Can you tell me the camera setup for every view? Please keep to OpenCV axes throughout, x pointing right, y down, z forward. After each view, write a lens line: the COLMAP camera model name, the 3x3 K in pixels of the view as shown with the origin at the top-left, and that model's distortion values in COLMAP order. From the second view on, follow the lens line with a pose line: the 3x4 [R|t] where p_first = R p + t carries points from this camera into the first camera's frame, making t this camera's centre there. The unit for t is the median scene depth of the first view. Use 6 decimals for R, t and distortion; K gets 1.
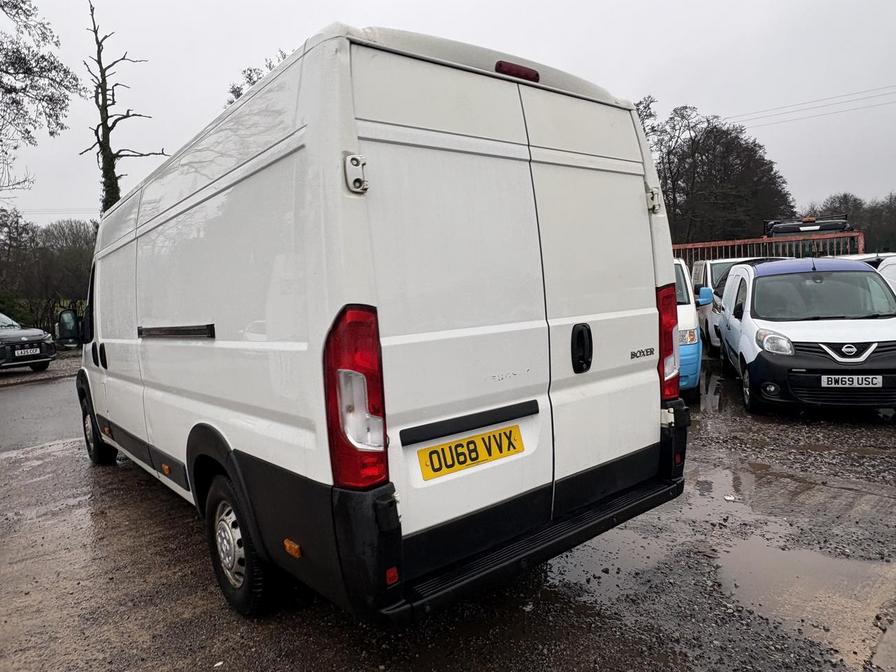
lens RADIAL K [[603.4, 0, 448.0], [0, 603.4, 336.0], [0, 0, 1]] dist [0.004320, 0.002412]
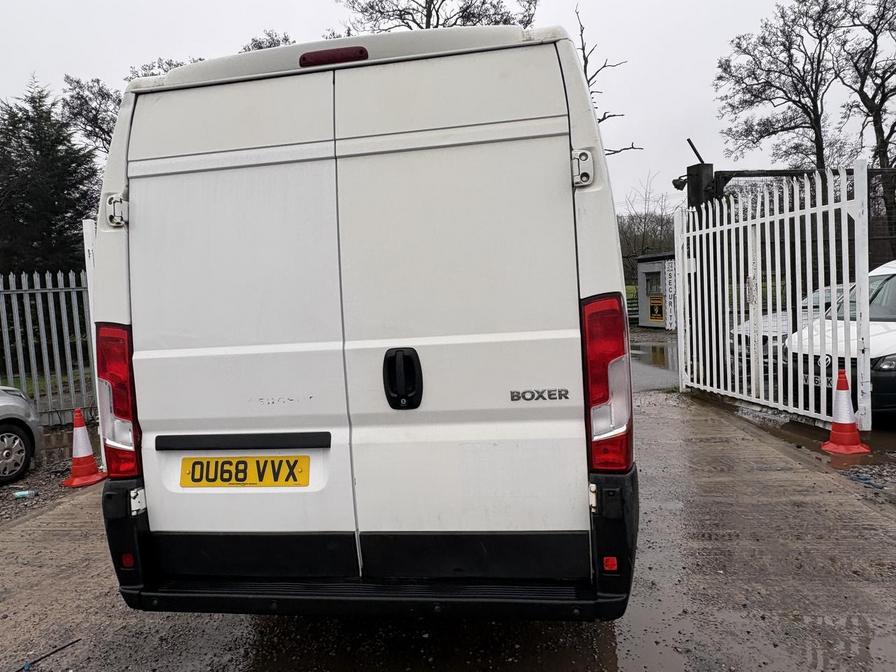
lens RADIAL K [[603.5, 0, 451.2], [0, 603.5, 331.7], [0, 0, 1]] dist [0.002128, 0.001211]
pose [[0.667265, 0.050662, -0.743095, 0.915893], [-0.035559, 0.998713, 0.036159, -0.078370], [0.743971, 0.002296, 0.668208, 0.551808]]
